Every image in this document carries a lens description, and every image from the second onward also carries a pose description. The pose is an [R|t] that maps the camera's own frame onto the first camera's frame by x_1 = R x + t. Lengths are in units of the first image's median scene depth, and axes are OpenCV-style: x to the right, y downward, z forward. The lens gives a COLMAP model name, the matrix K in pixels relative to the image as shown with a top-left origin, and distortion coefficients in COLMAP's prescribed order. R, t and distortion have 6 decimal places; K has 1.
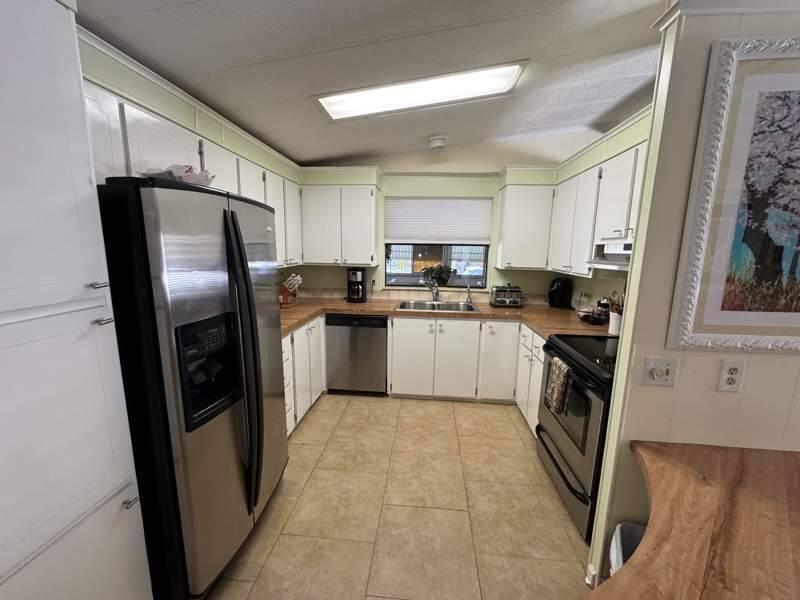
lens RADIAL K [[323.7, 0, 398.1], [0, 323.7, 301.3], [0, 0, 1]] dist [-0.000729, -0.000103]
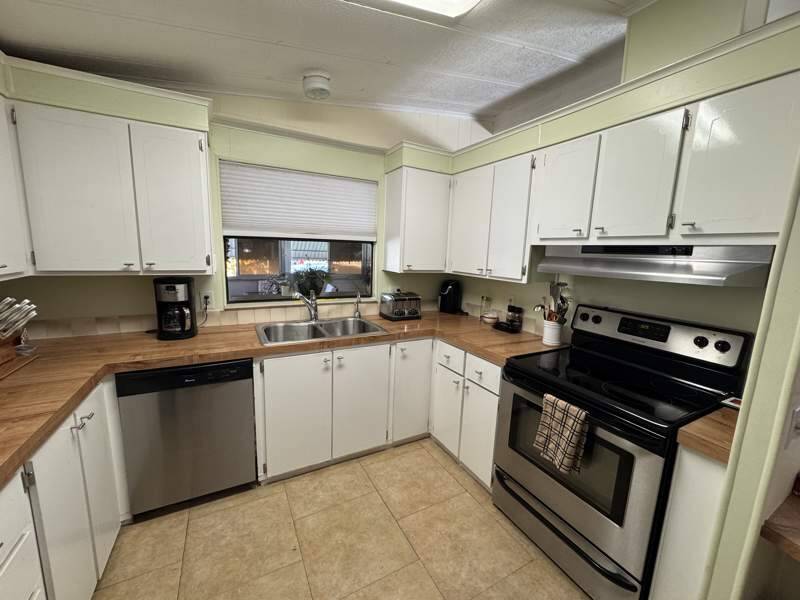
lens RADIAL K [[323.7, 0, 402.7], [0, 323.7, 300.6], [0, 0, 1]] dist [-0.000729, -0.000103]
pose [[0.833002, -0.077312, 0.547842, -0.117515], [0.070681, 0.996946, 0.033219, -0.058210], [-0.548737, 0.011051, 0.835922, 0.336681]]
